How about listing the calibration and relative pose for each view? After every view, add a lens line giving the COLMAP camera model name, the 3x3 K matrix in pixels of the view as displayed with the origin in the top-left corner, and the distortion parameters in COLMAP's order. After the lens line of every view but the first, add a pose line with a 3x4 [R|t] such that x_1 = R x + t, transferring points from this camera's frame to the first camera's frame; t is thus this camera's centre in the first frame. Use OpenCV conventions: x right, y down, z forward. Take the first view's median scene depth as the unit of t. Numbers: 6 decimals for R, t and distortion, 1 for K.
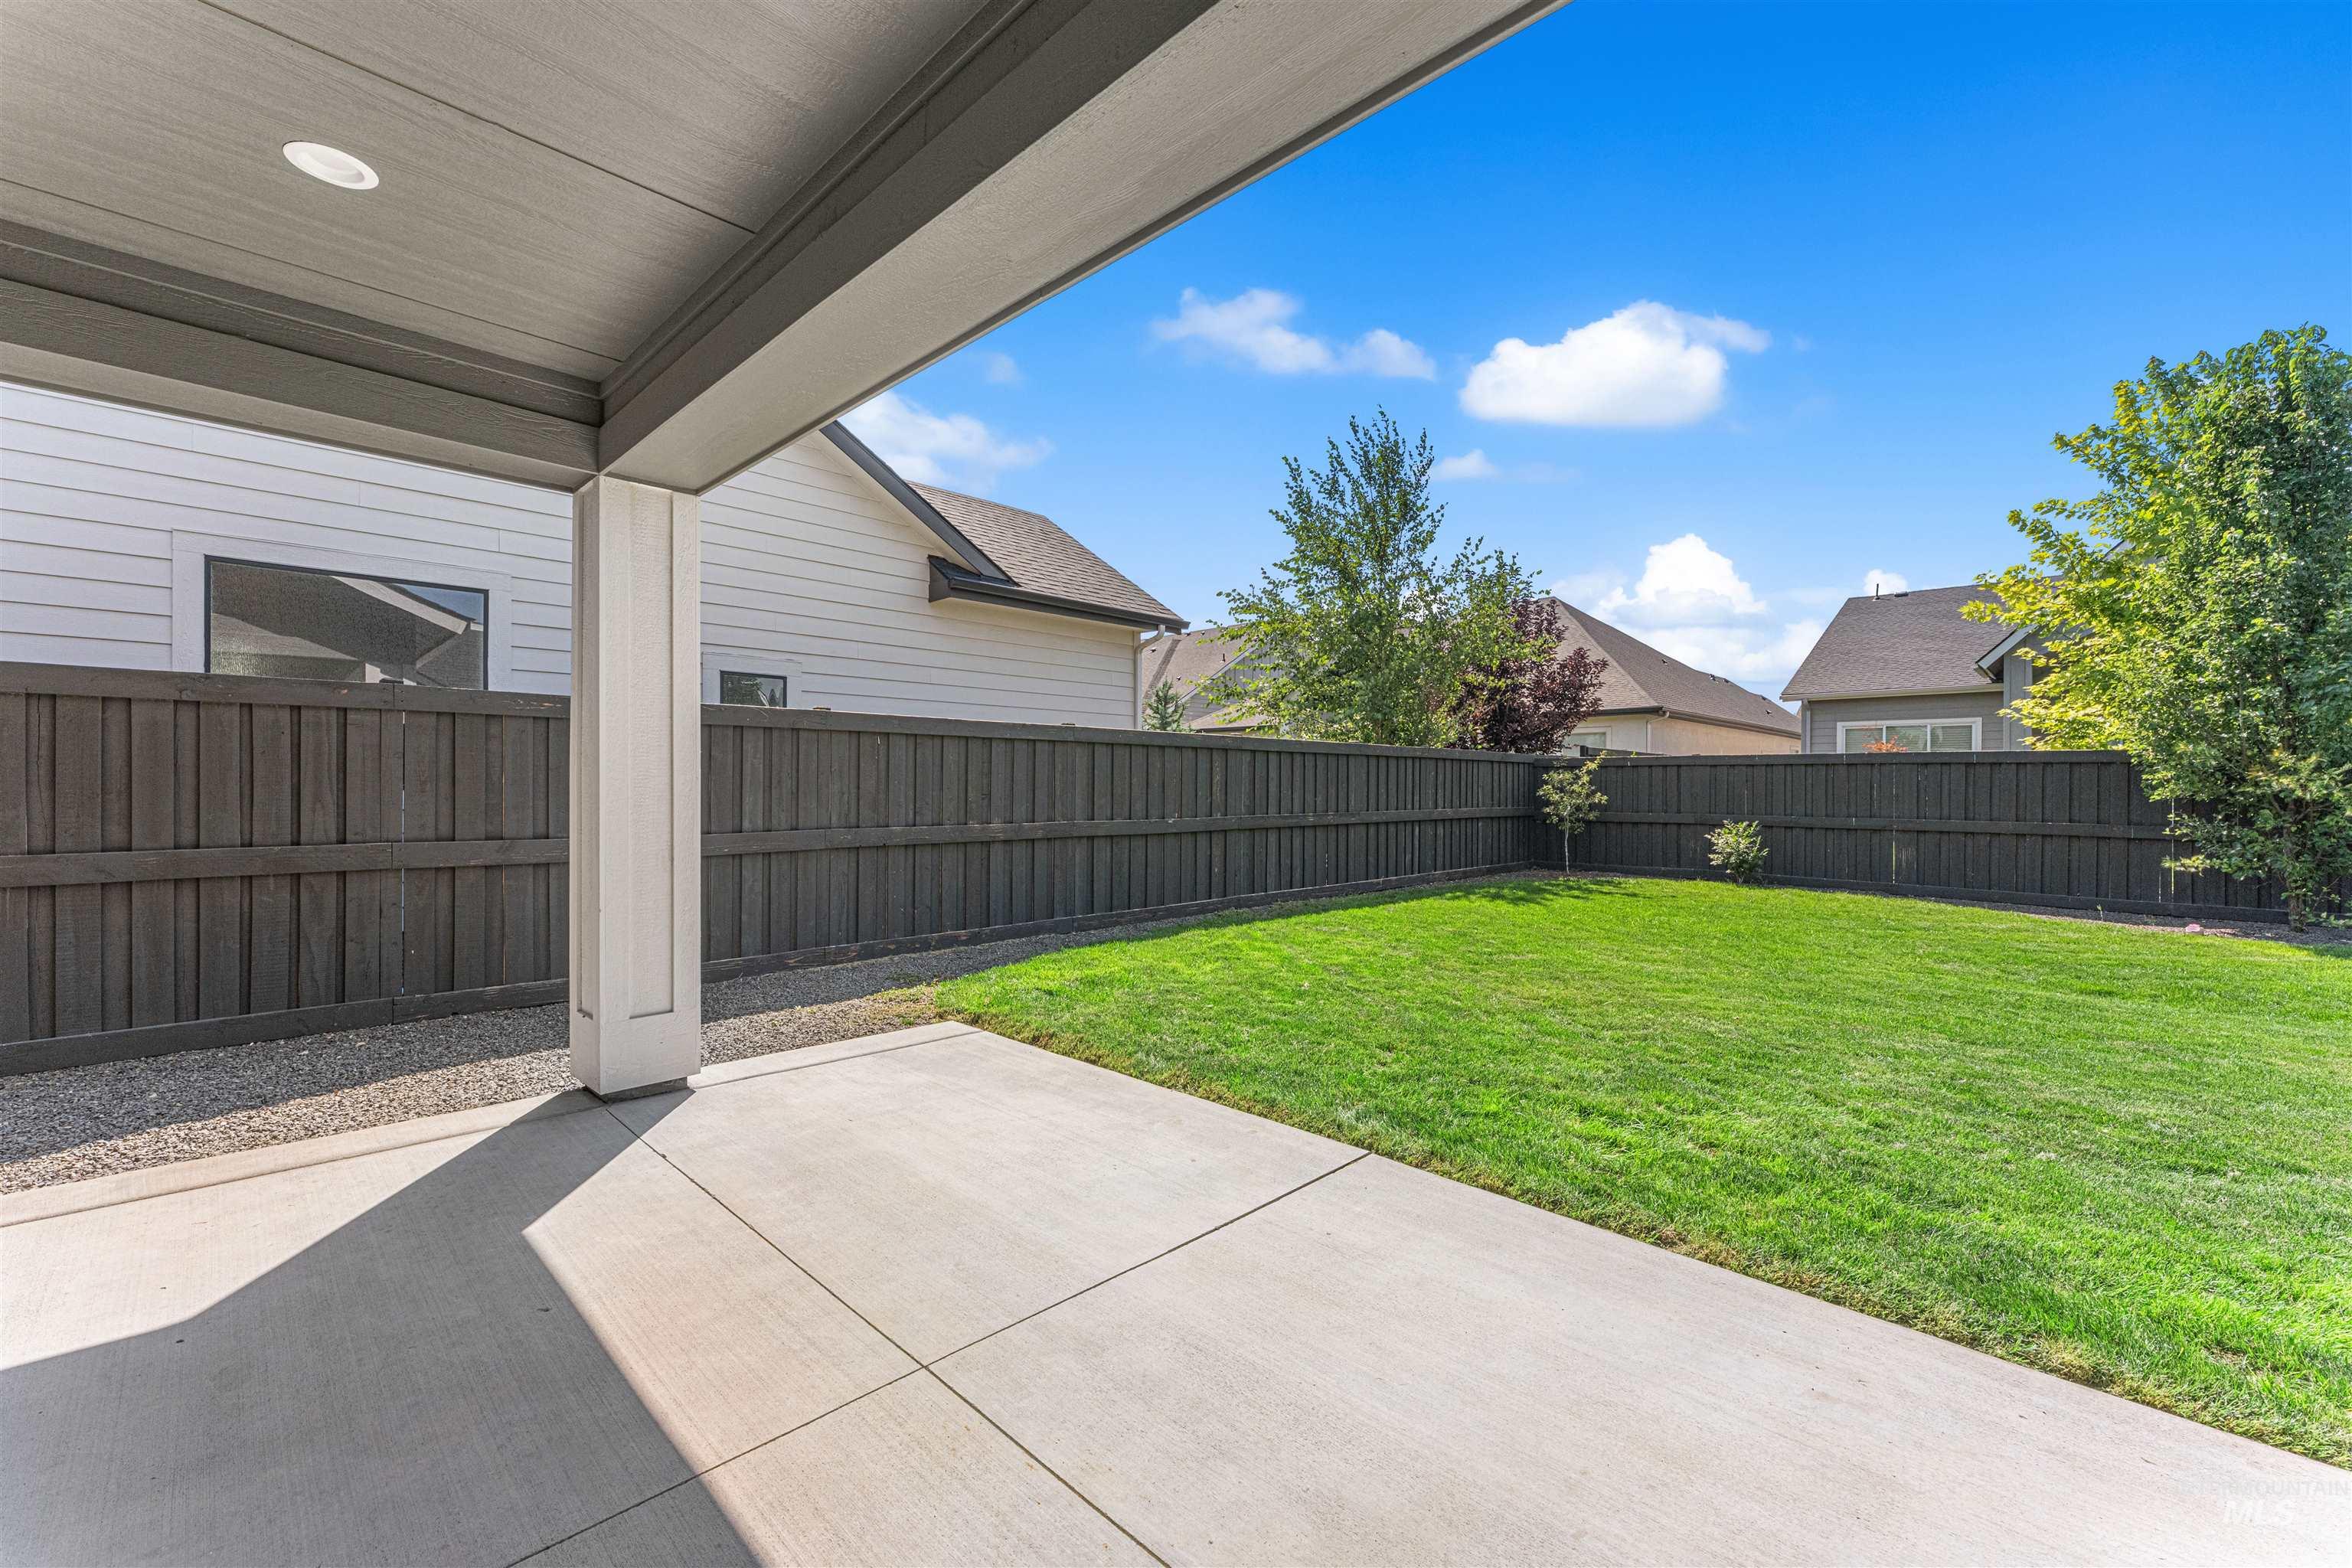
lens RADIAL K [[946.1, 0, 1173.1], [0, 946.1, 789.5], [0, 0, 1]] dist [0.001217, -0.000235]
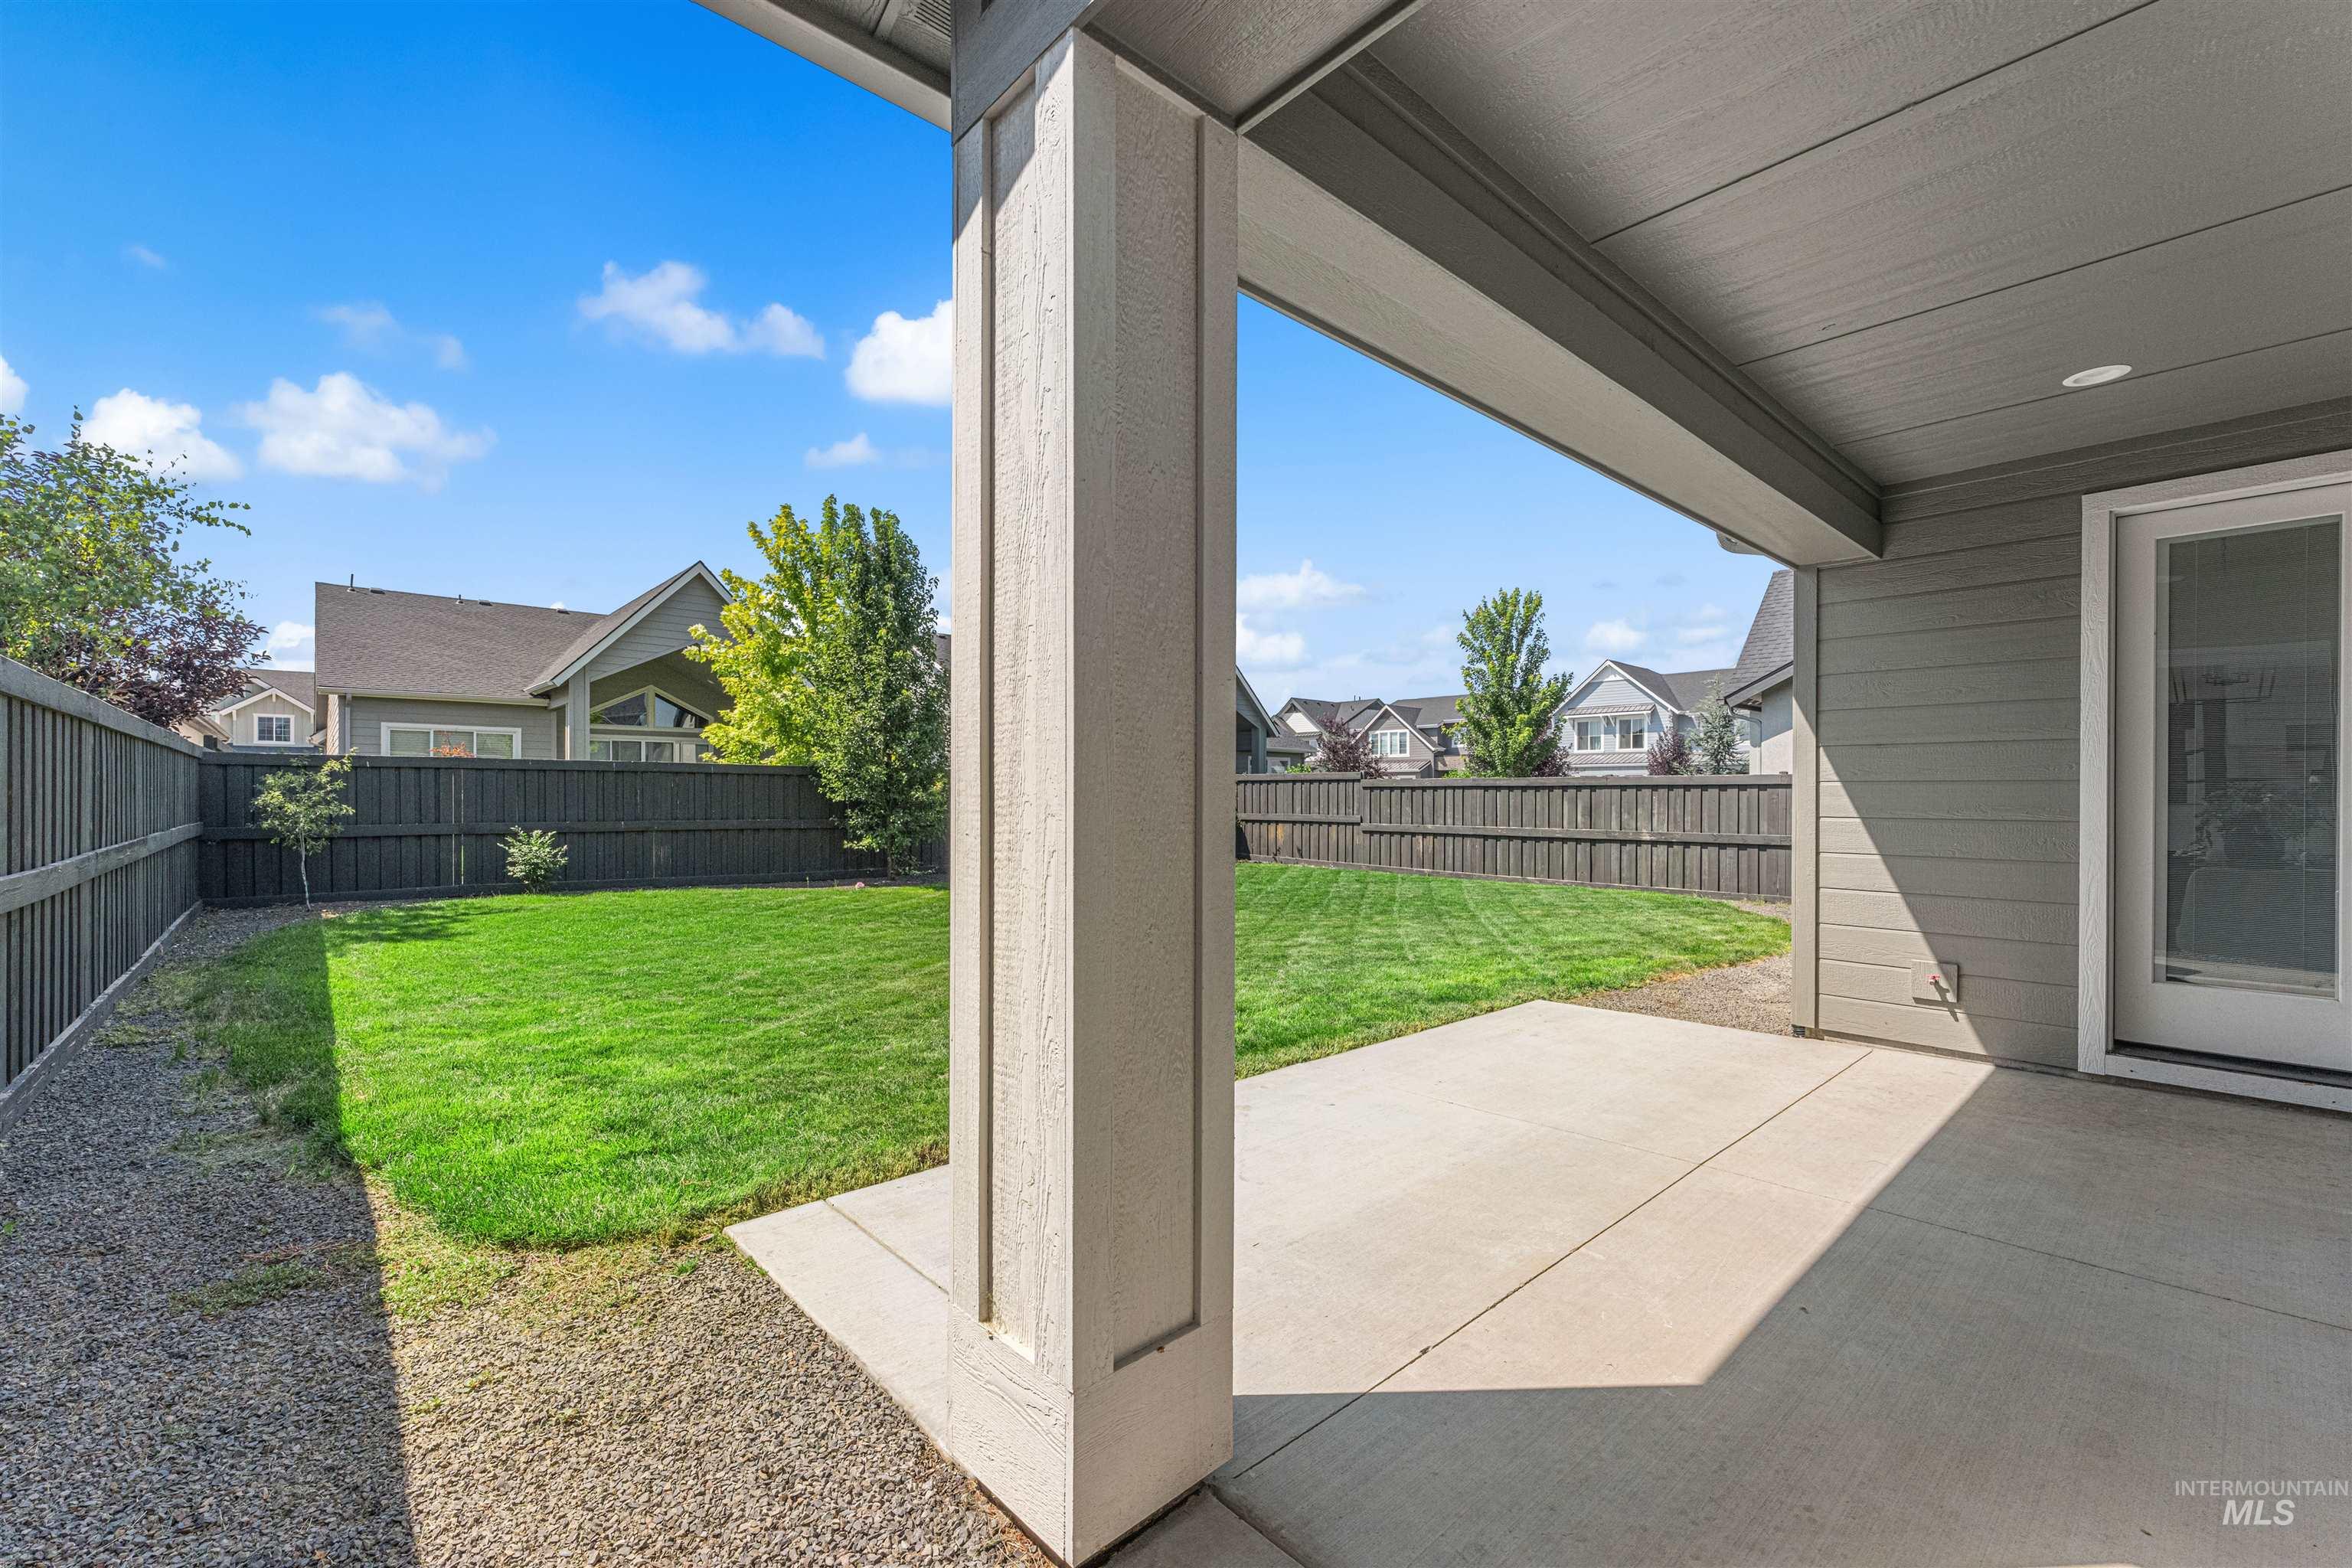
lens RADIAL K [[966.5, 0, 1154.8], [0, 966.5, 801.9], [0, 0, 1]] dist [0.001105, -0.000209]
pose [[0.074665, -0.011734, 0.997140, -0.456917], [0.002550, 0.999930, 0.011575, -0.004798], [-0.997205, 0.001679, 0.074690, 0.421311]]
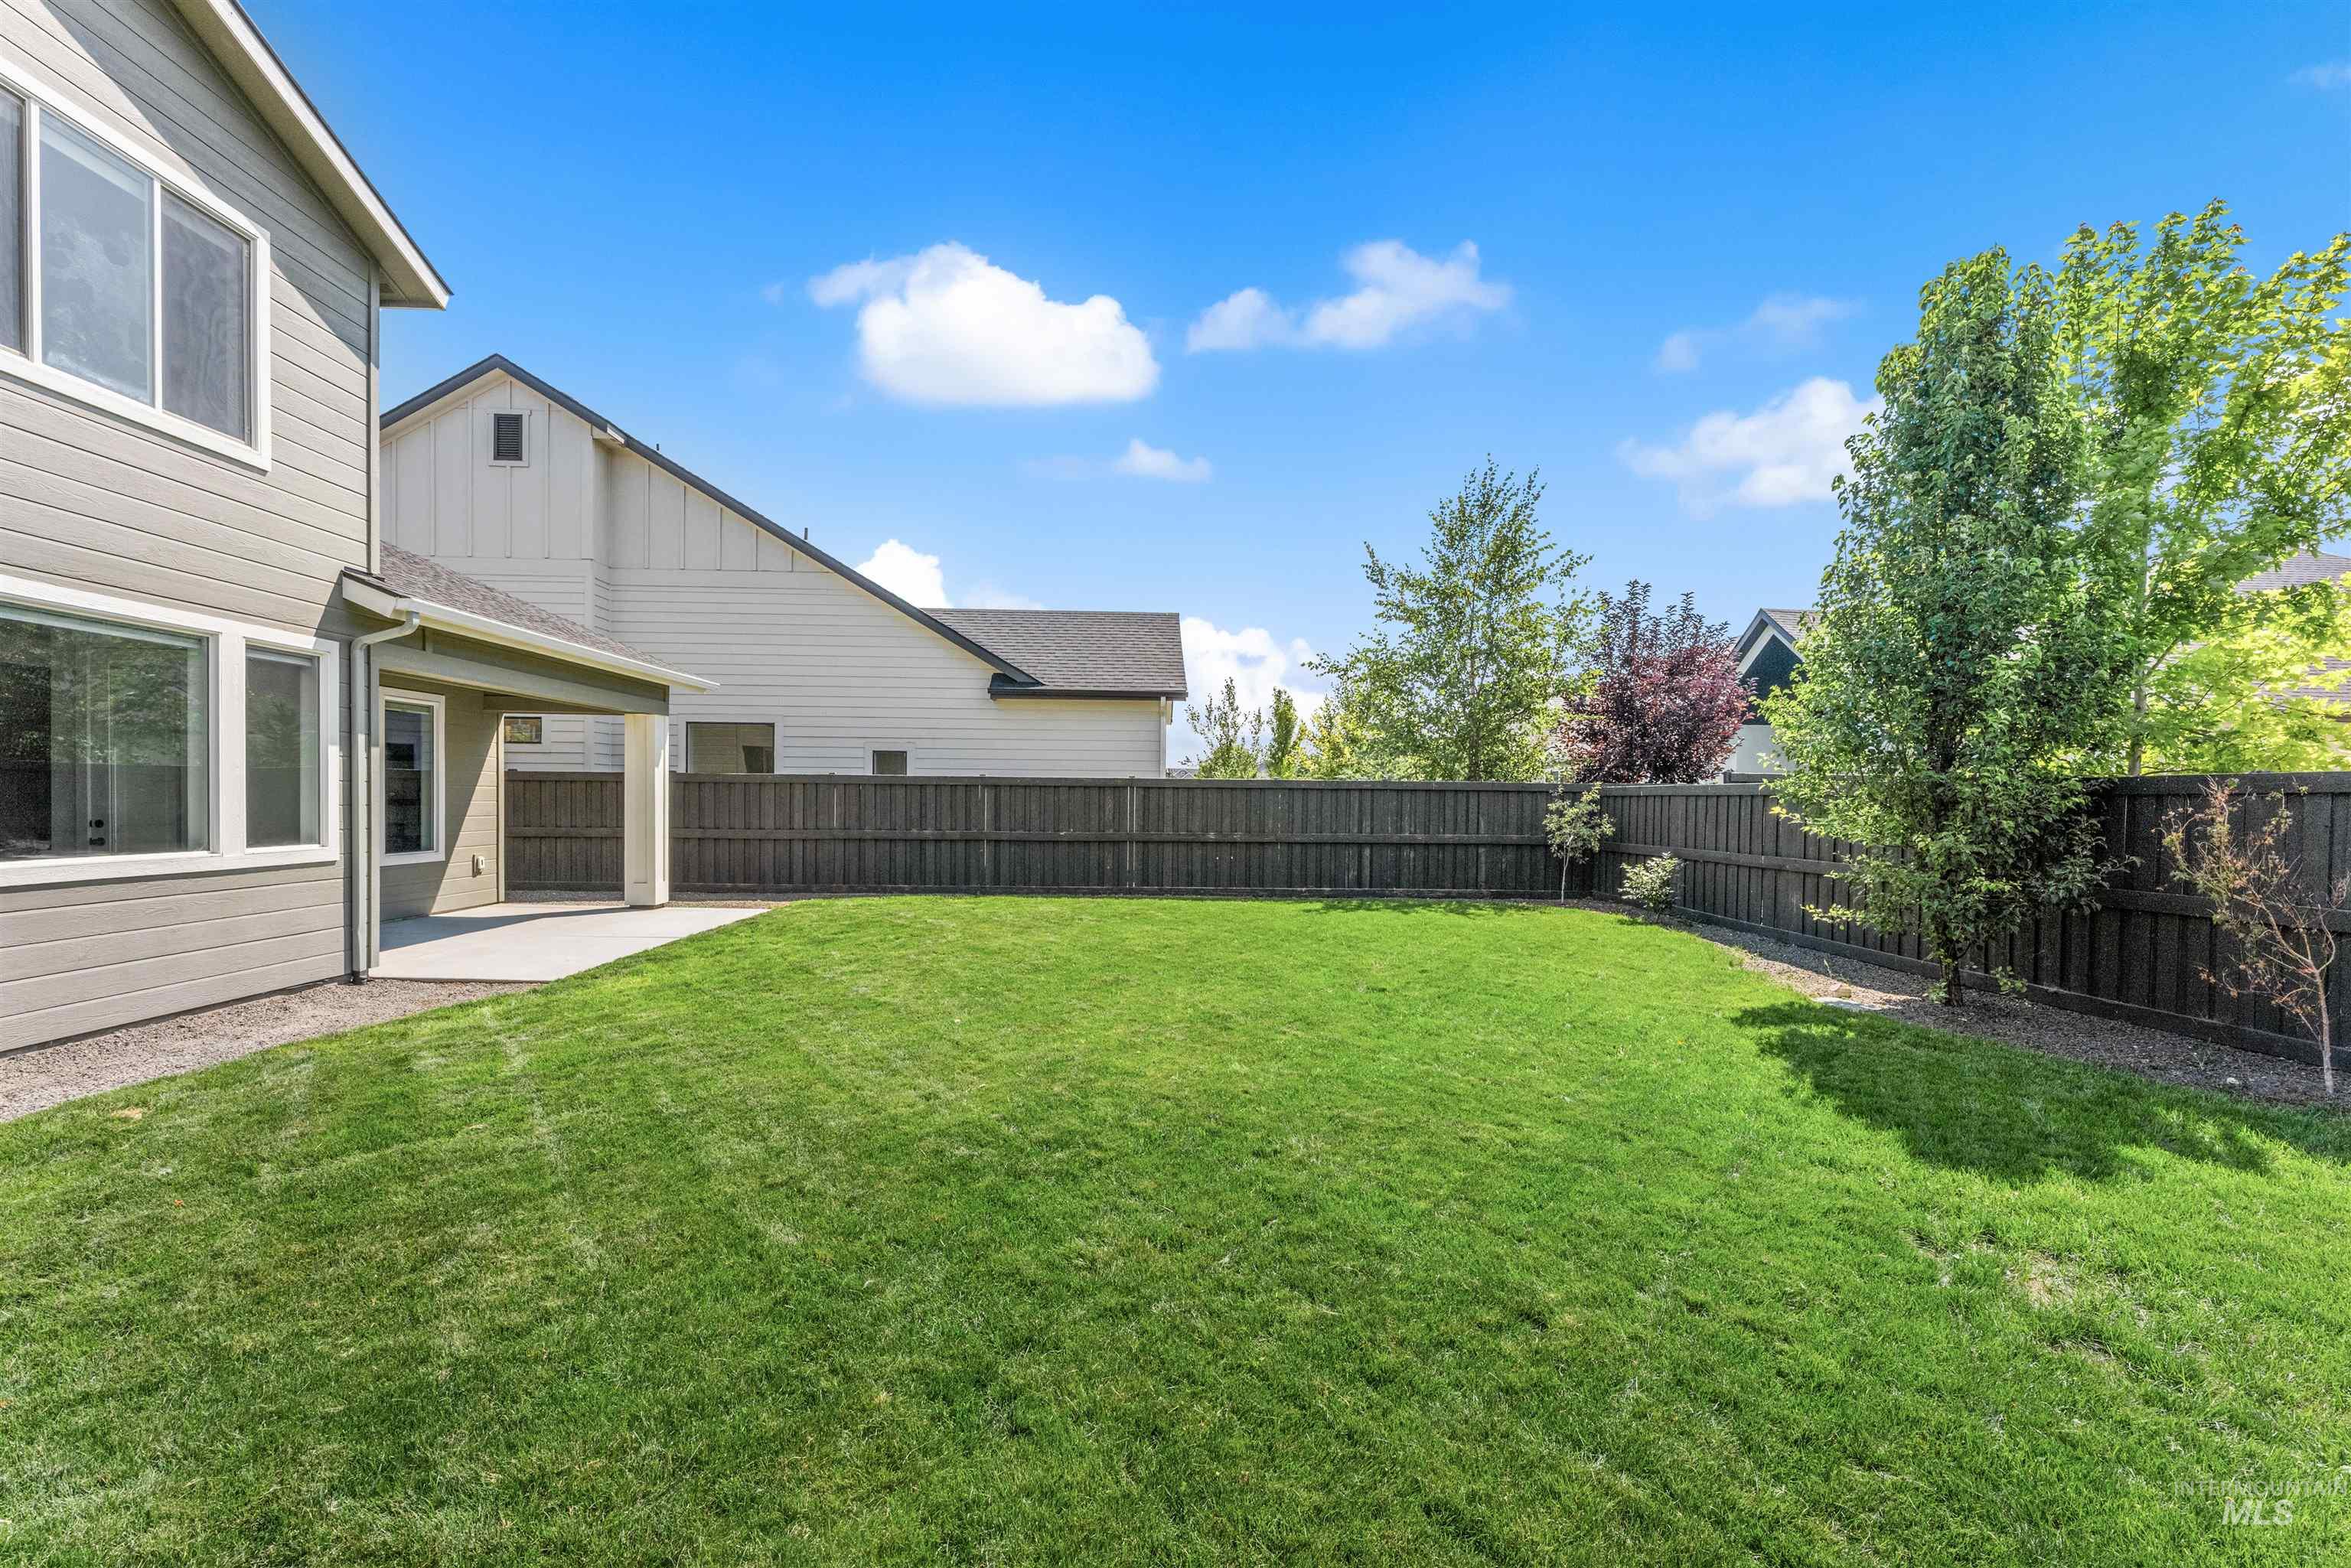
lens RADIAL K [[966.0, 0, 1154.4], [0, 966.0, 801.9], [0, 0, 1]] dist [0.001105, -0.000209]
pose [[0.731174, 0.005290, -0.682171, 1.227393], [-0.010047, 0.999945, -0.003014, -0.015797], [0.682117, 0.009058, 0.731187, -0.076006]]
